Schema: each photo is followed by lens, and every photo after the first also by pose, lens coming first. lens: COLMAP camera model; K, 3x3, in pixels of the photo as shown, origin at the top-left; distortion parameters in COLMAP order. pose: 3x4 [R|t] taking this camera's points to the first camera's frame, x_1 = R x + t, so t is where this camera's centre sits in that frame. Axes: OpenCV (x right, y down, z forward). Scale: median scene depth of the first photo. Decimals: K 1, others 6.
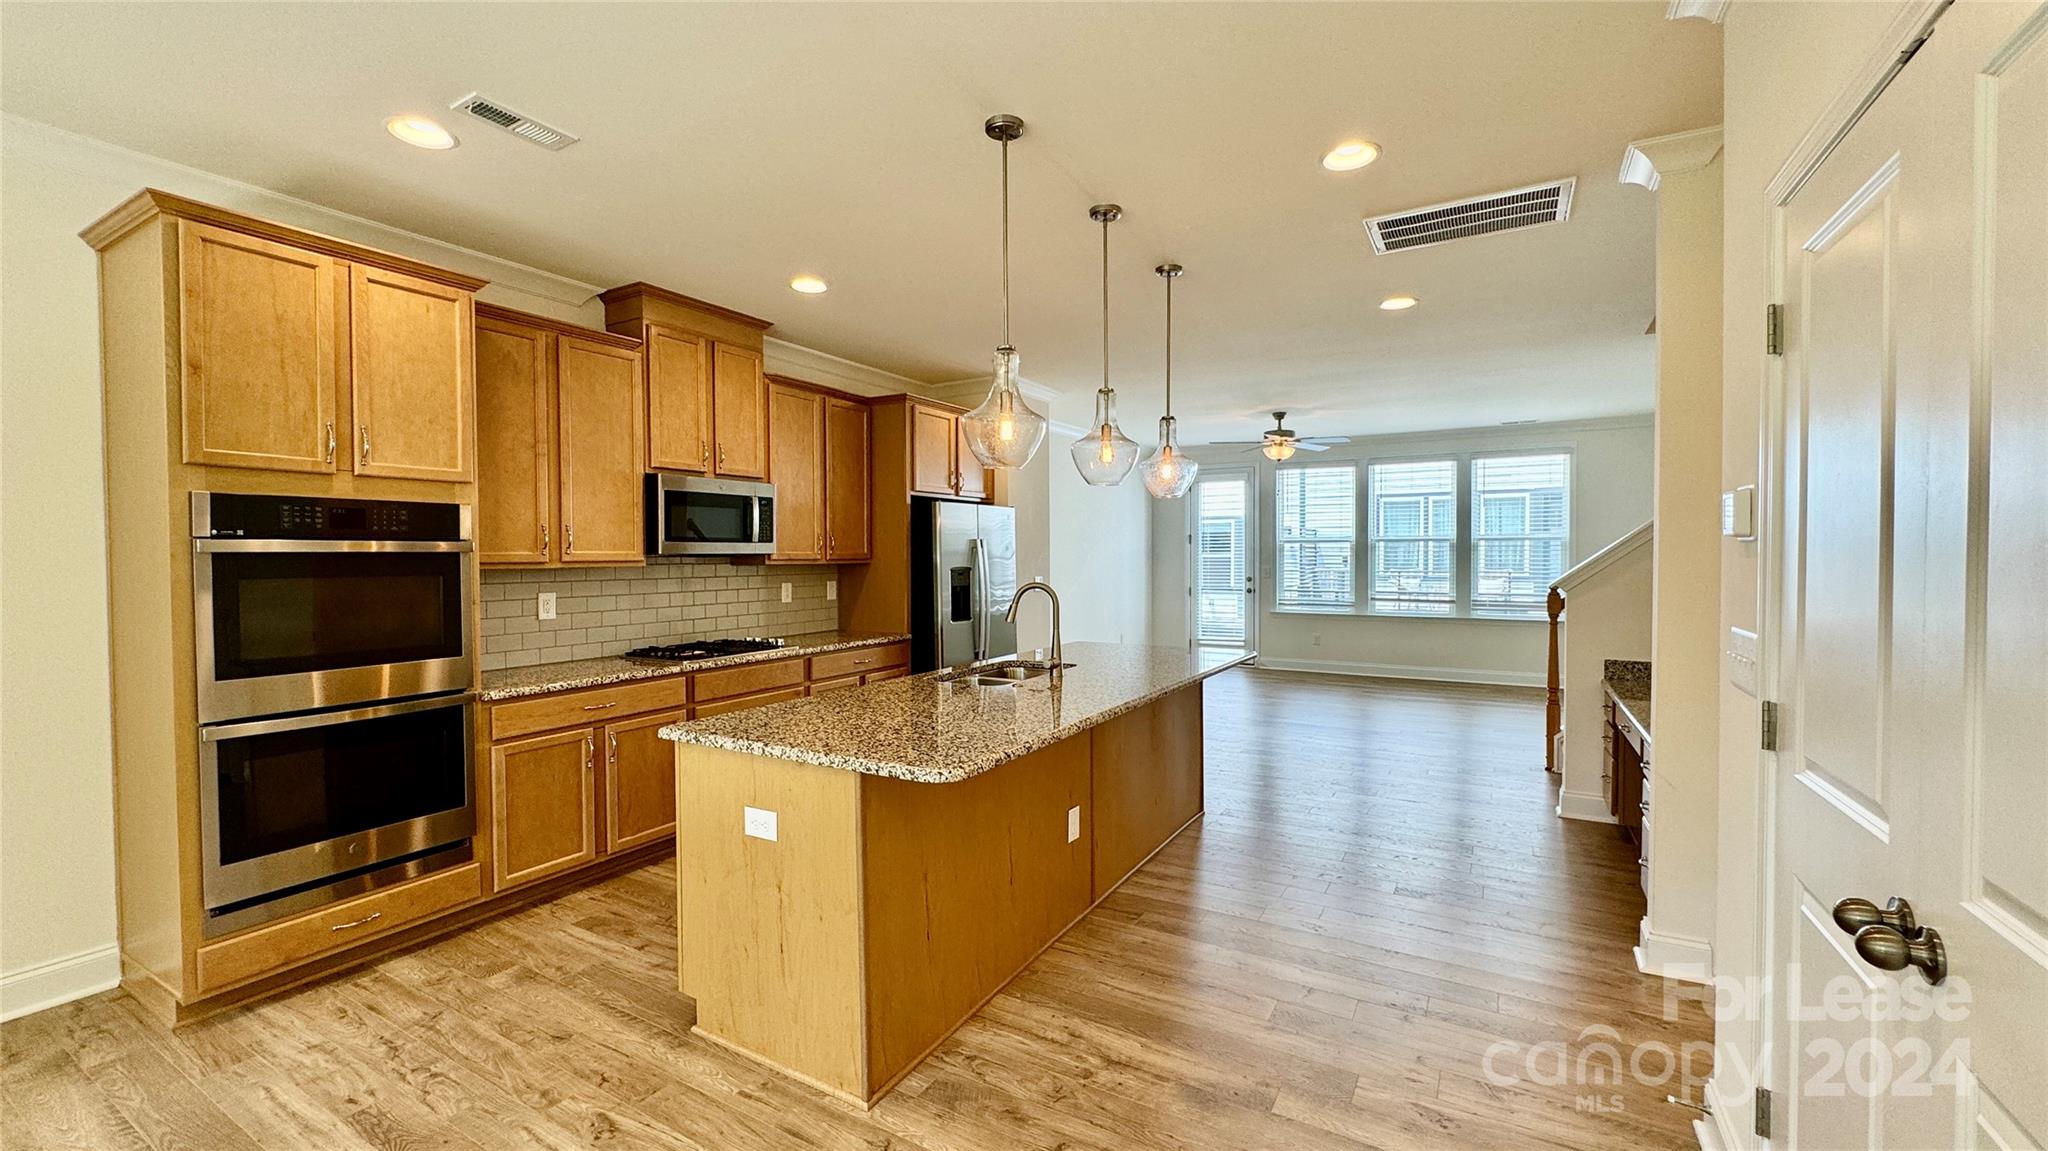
lens RADIAL K [[821.0, 0, 1022.3], [0, 821.0, 576.2], [0, 0, 1]] dist [-0.005351, 0.000848]
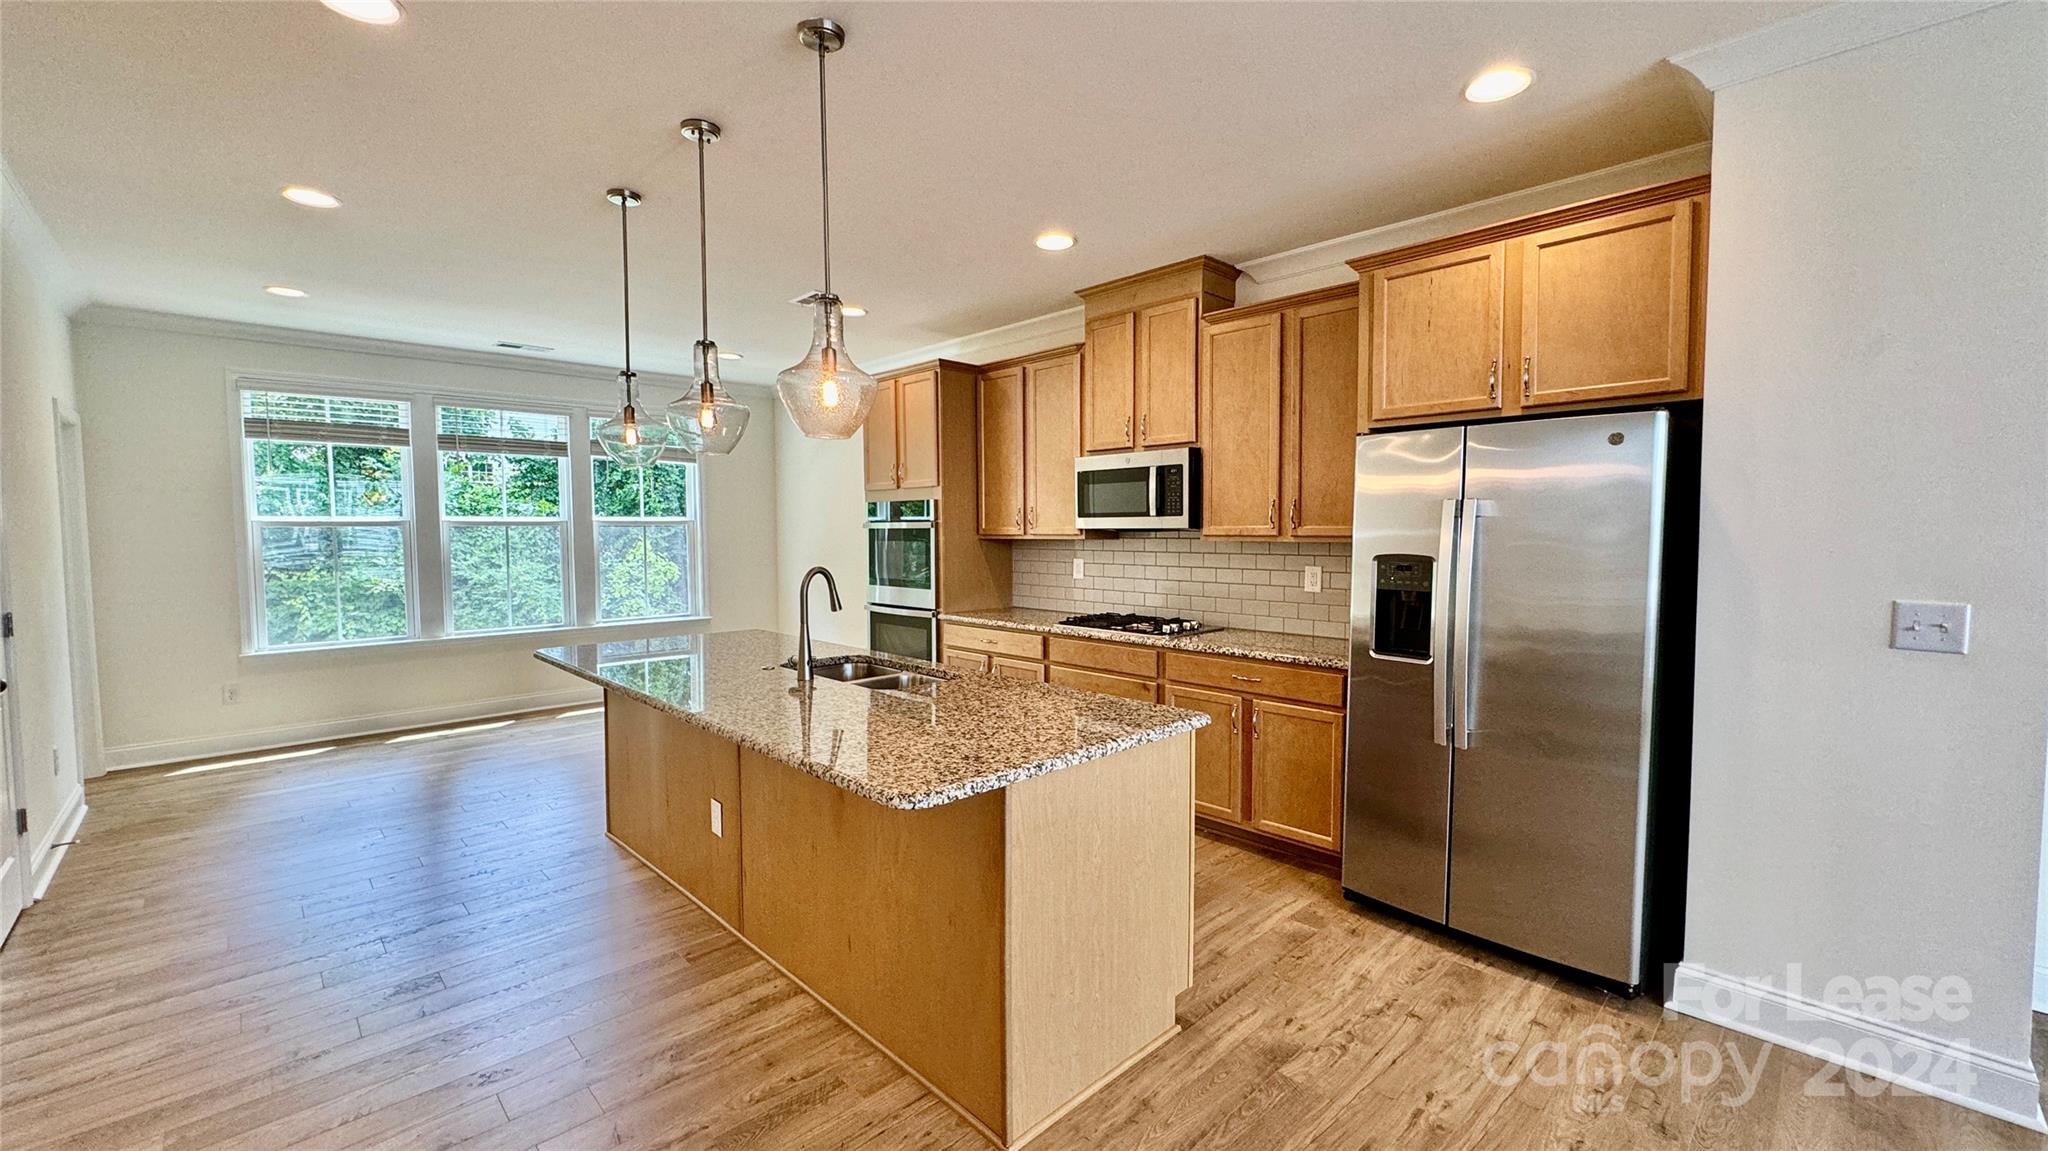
lens RADIAL K [[821.0, 0, 1013.2], [0, 821.0, 565.2], [0, 0, 1]] dist [-0.005351, 0.000848]
pose [[-0.252164, 0.042319, -0.966759, 0.604270], [-0.028631, 0.998280, 0.051167, -0.028273], [0.967261, 0.040582, -0.250518, 1.082414]]
